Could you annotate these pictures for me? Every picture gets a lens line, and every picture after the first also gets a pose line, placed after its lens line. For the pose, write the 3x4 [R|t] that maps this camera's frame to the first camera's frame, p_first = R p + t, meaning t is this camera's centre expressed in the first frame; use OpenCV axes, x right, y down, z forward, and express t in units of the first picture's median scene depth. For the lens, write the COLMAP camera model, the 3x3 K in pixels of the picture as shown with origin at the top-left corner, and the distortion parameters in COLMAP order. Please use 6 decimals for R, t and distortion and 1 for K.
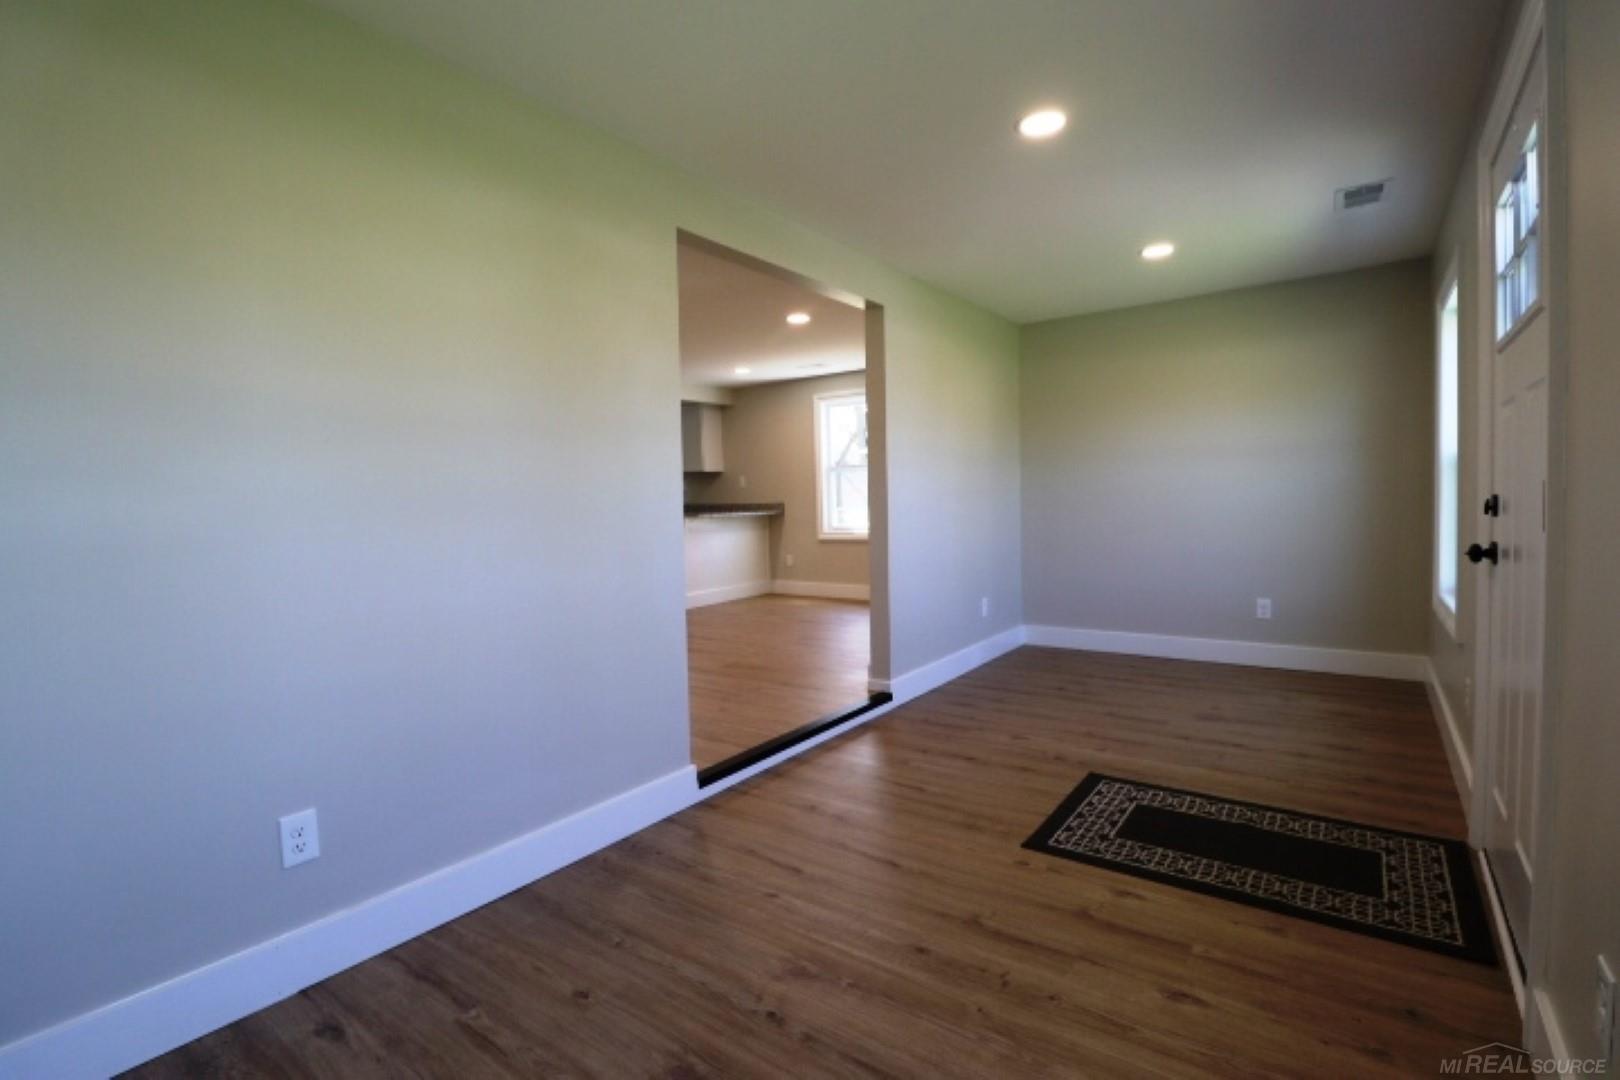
lens RADIAL K [[749.4, 0, 806.1], [0, 749.4, 534.6], [0, 0, 1]] dist [0.001863, -0.015509]
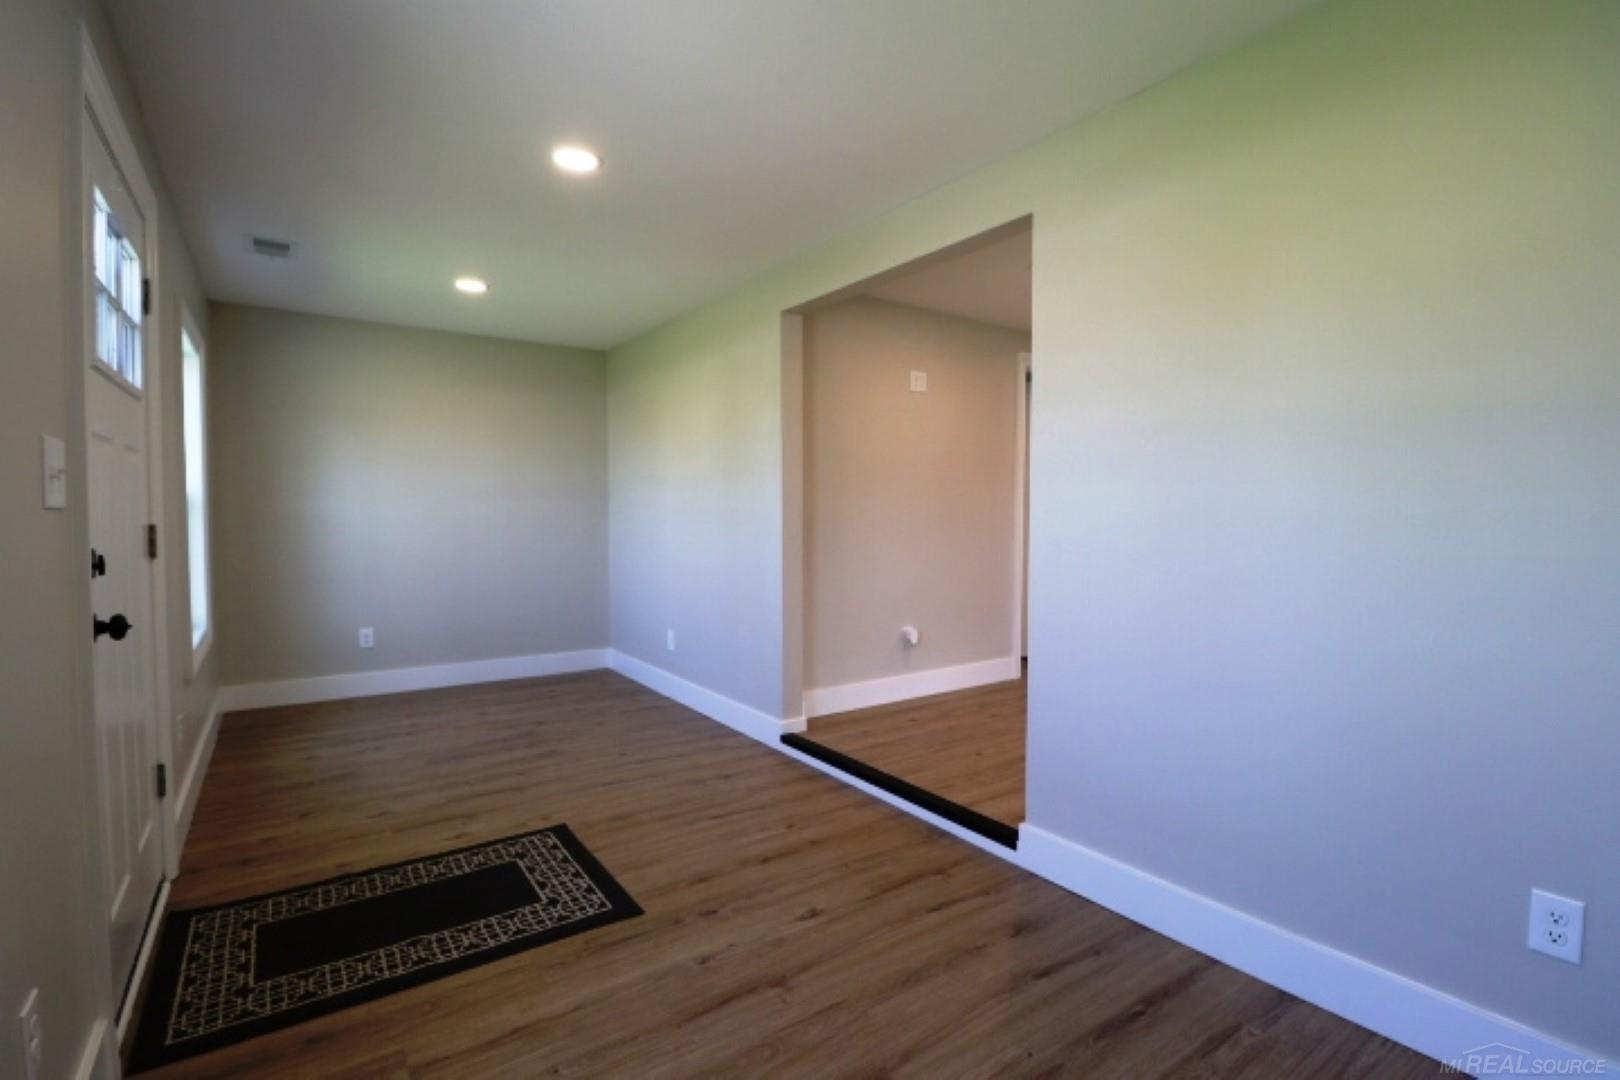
lens RADIAL K [[749.4, 0, 806.1], [0, 749.4, 534.6], [0, 0, 1]] dist [0.001863, -0.015509]
pose [[-0.317918, 0.054244, -0.946565, 1.211399], [-0.039759, 0.996721, 0.070472, -0.127787], [0.947284, 0.060039, -0.314719, 1.646536]]
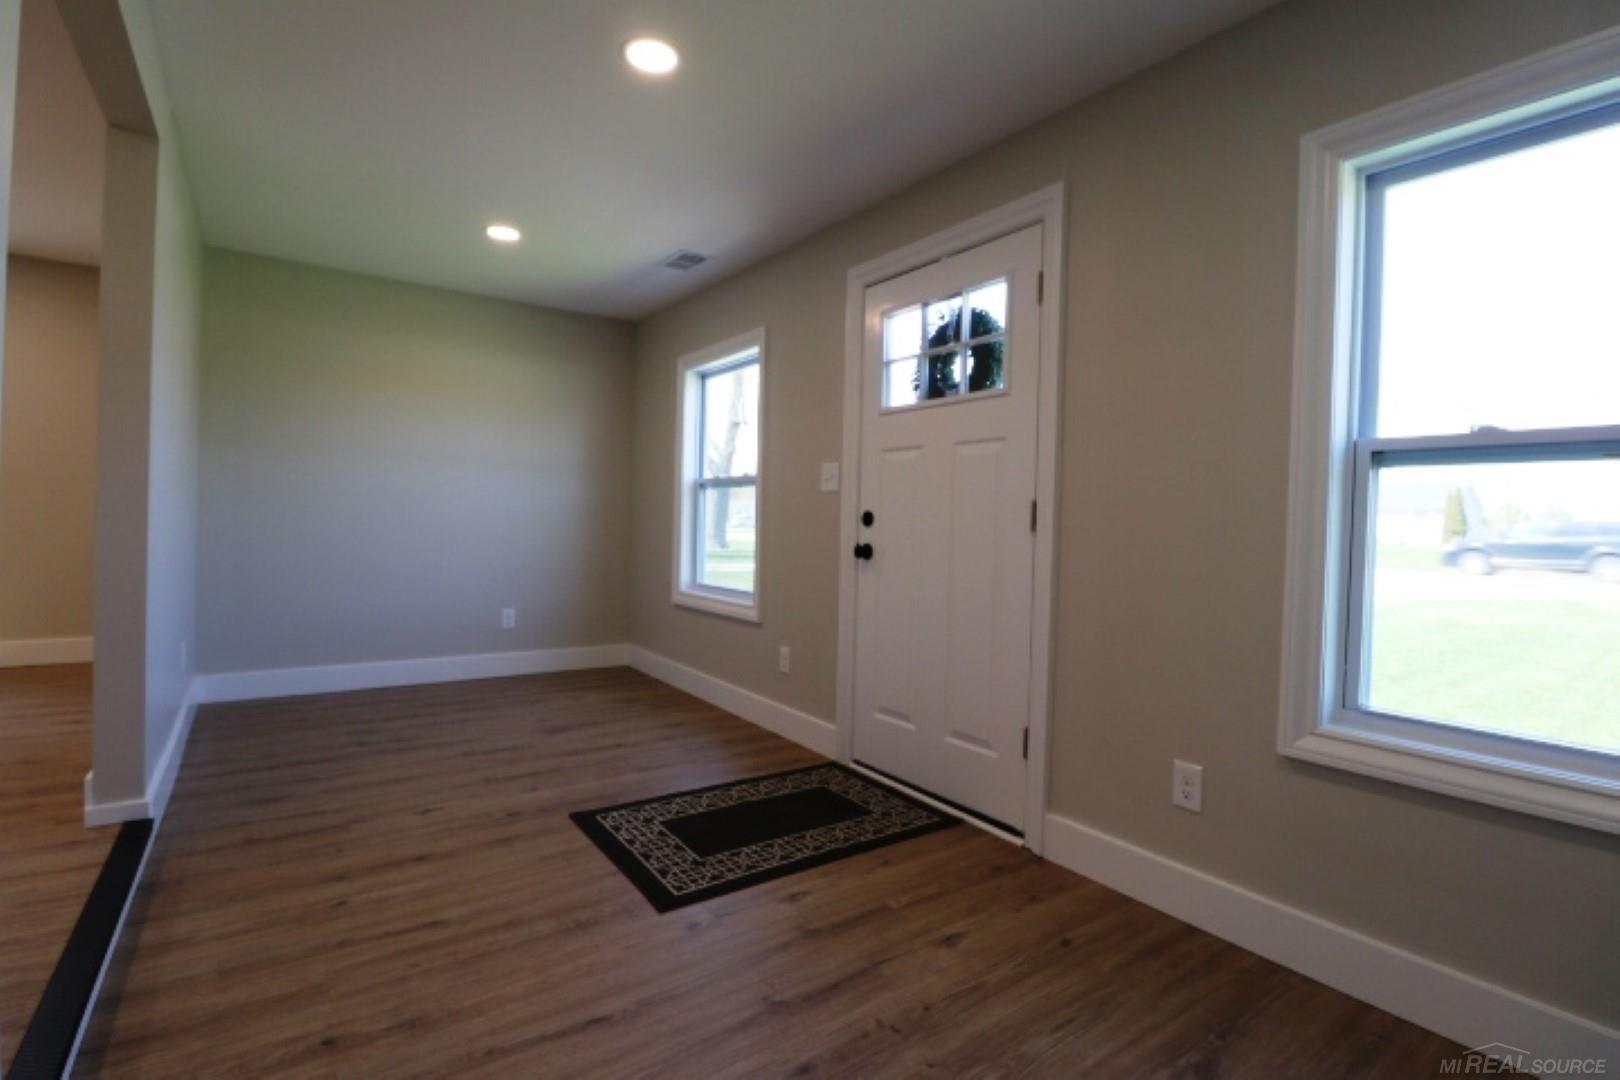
lens RADIAL K [[749.4, 0, 806.1], [0, 749.4, 534.6], [0, 0, 1]] dist [0.001863, -0.015509]
pose [[0.308243, 0.019220, 0.951114, -0.437446], [0.007122, 0.999721, -0.022511, 0.021615], [-0.951281, 0.013713, 0.308020, 0.573117]]
